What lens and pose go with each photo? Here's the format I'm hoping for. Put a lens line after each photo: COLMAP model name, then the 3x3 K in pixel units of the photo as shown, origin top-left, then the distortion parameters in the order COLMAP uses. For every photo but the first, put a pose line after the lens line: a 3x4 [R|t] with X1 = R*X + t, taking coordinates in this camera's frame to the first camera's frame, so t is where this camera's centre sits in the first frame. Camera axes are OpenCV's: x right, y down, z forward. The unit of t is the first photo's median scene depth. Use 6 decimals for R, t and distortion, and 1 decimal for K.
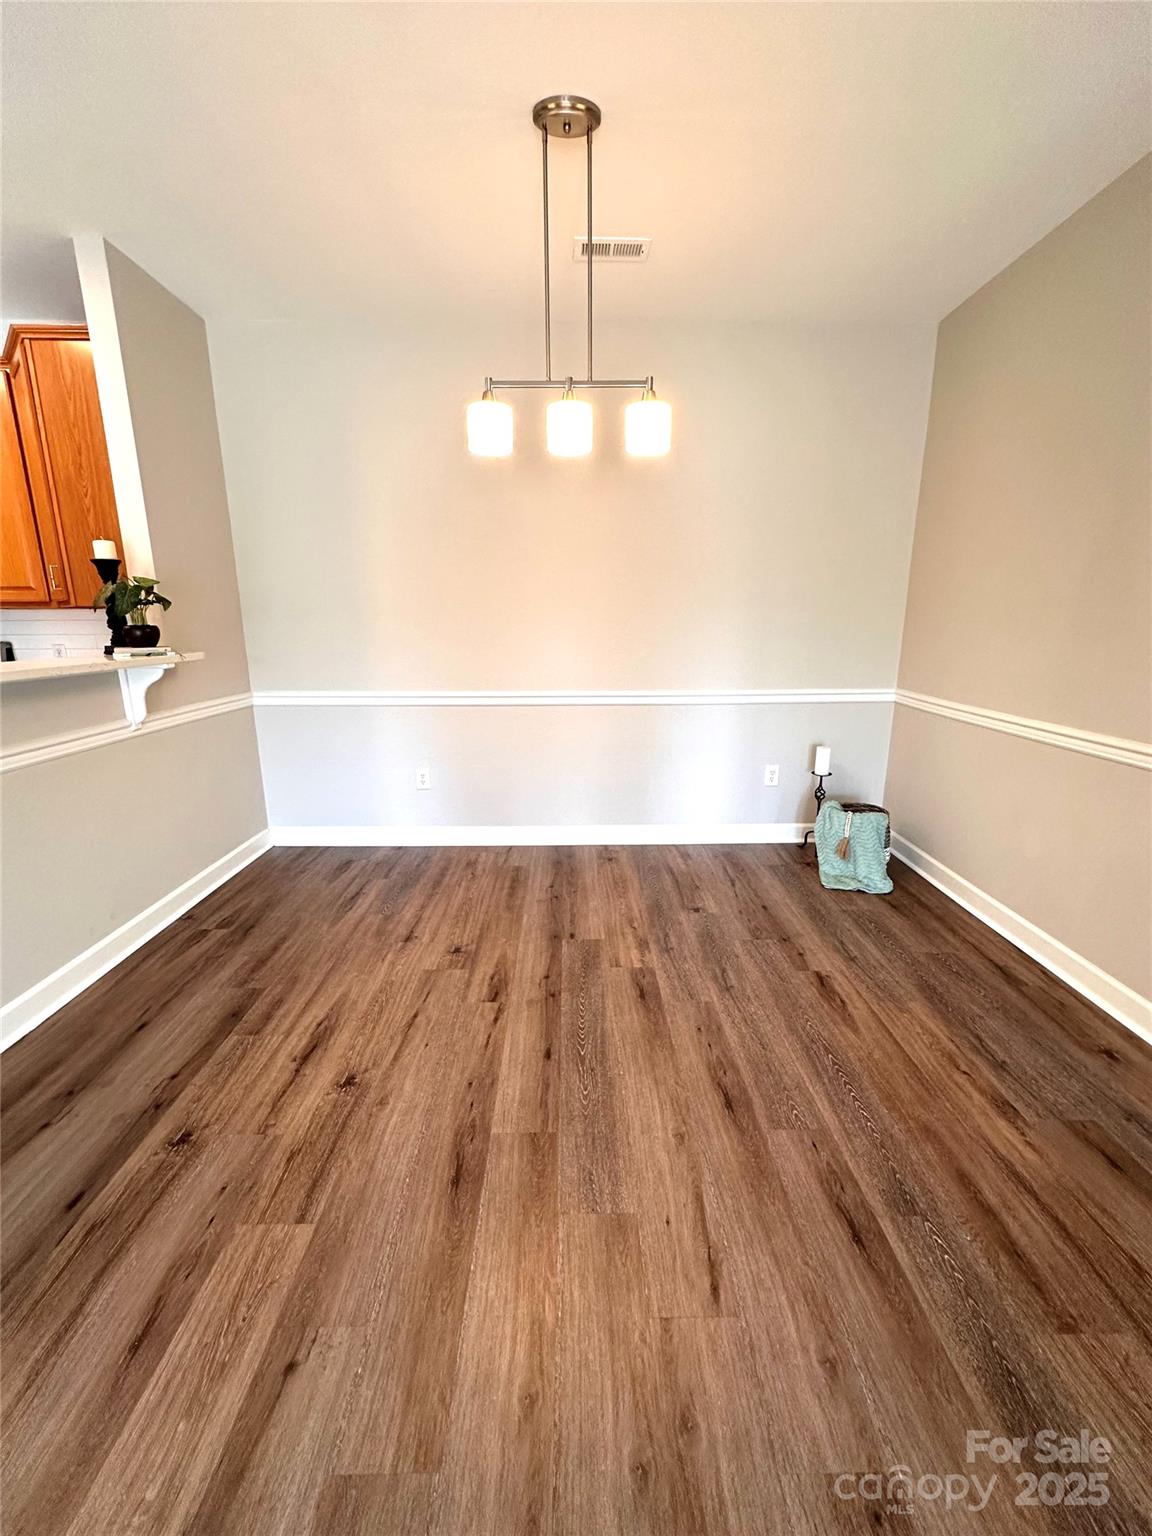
lens RADIAL K [[609.6, 0, 577.2], [0, 609.6, 765.4], [0, 0, 1]] dist [-0.003787, 0.000473]
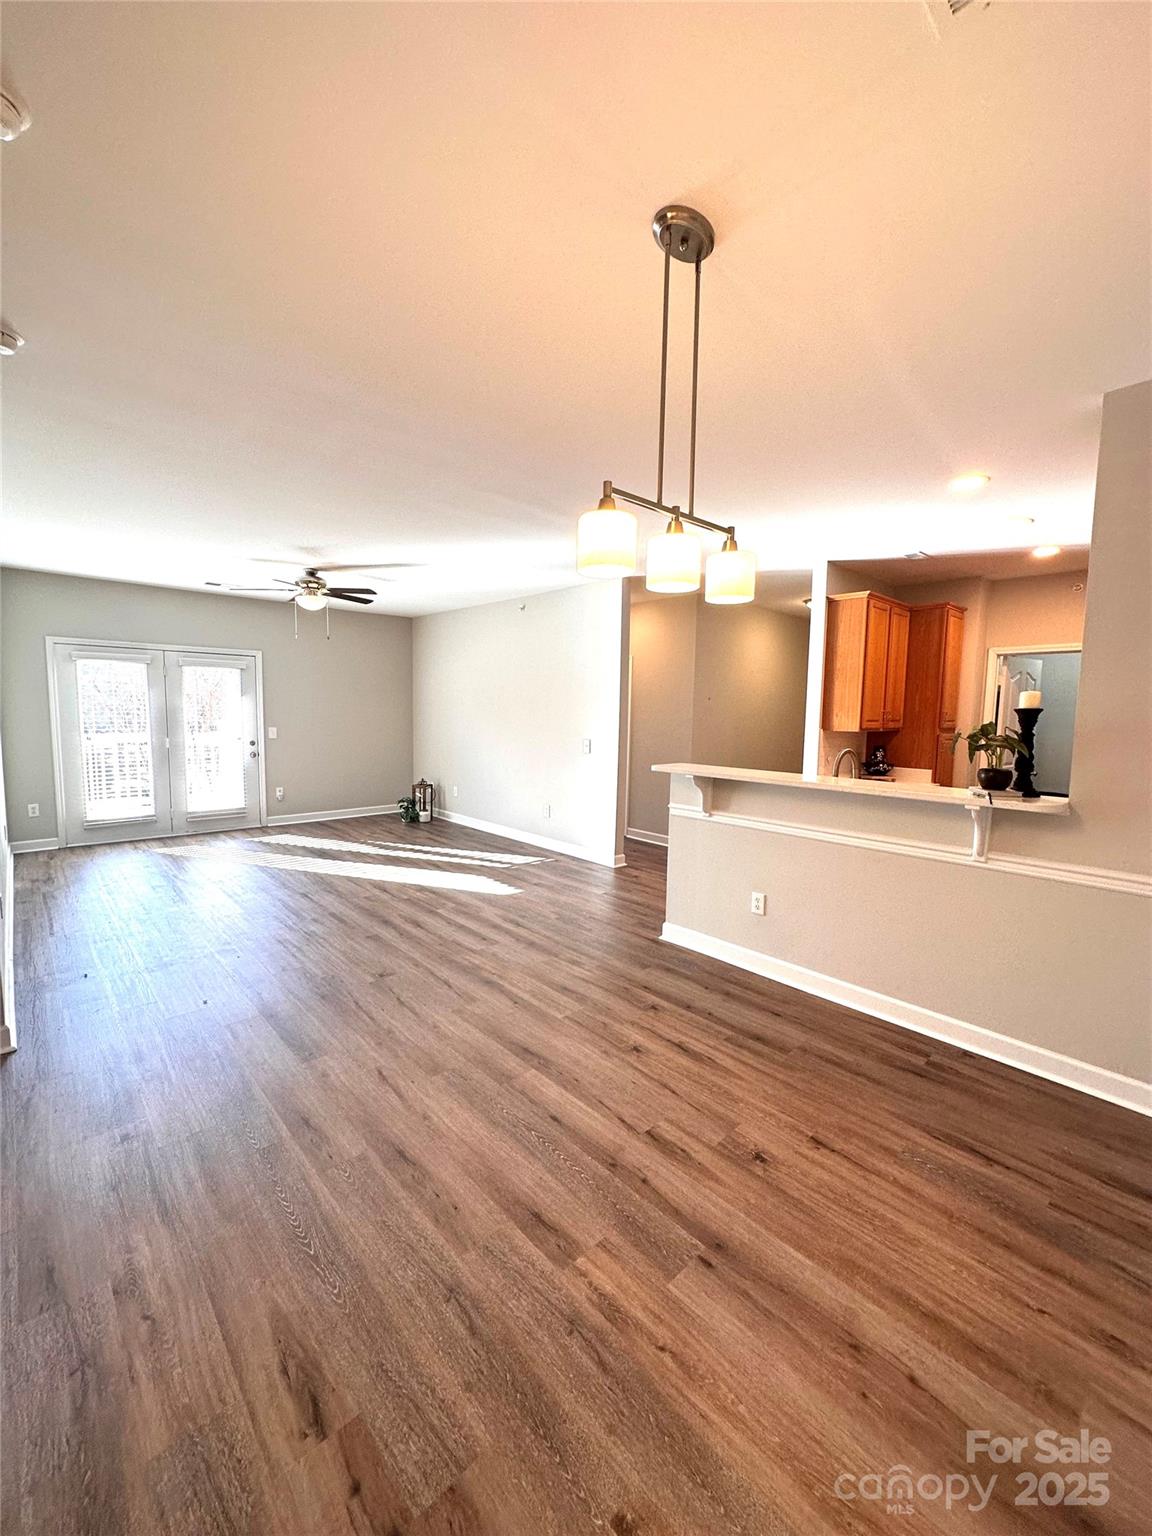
lens RADIAL K [[609.6, 0, 579.0], [0, 609.6, 766.9], [0, 0, 1]] dist [-0.003787, 0.000473]
pose [[-0.738764, 0.051914, -0.671962, 0.594208], [-0.170620, 0.950145, 0.260987, -0.437205], [0.652010, 0.307458, -0.693075, 1.427111]]
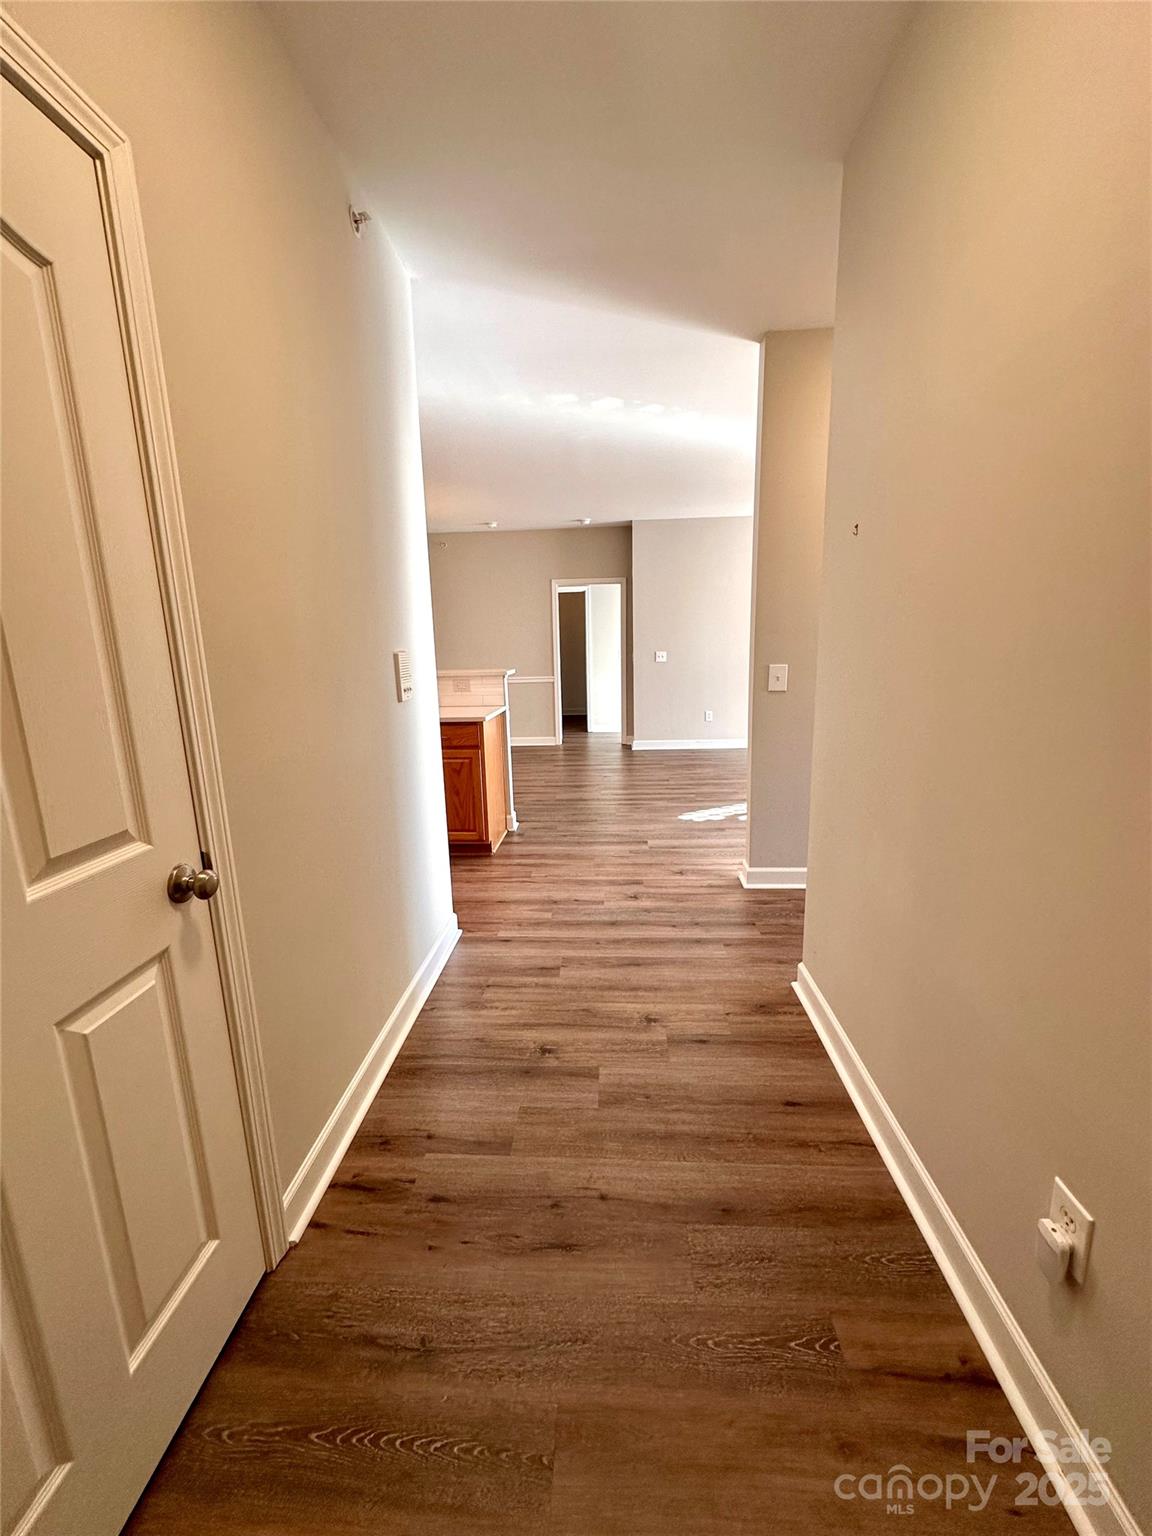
lens RADIAL K [[609.6, 0, 569.7], [0, 609.6, 765.7], [0, 0, 1]] dist [-0.003787, 0.000473]
pose [[0.079707, -0.199244, 0.976703, -2.883645], [0.254655, 0.951378, 0.173296, -0.011450], [-0.963742, 0.234909, 0.126570, -0.048093]]
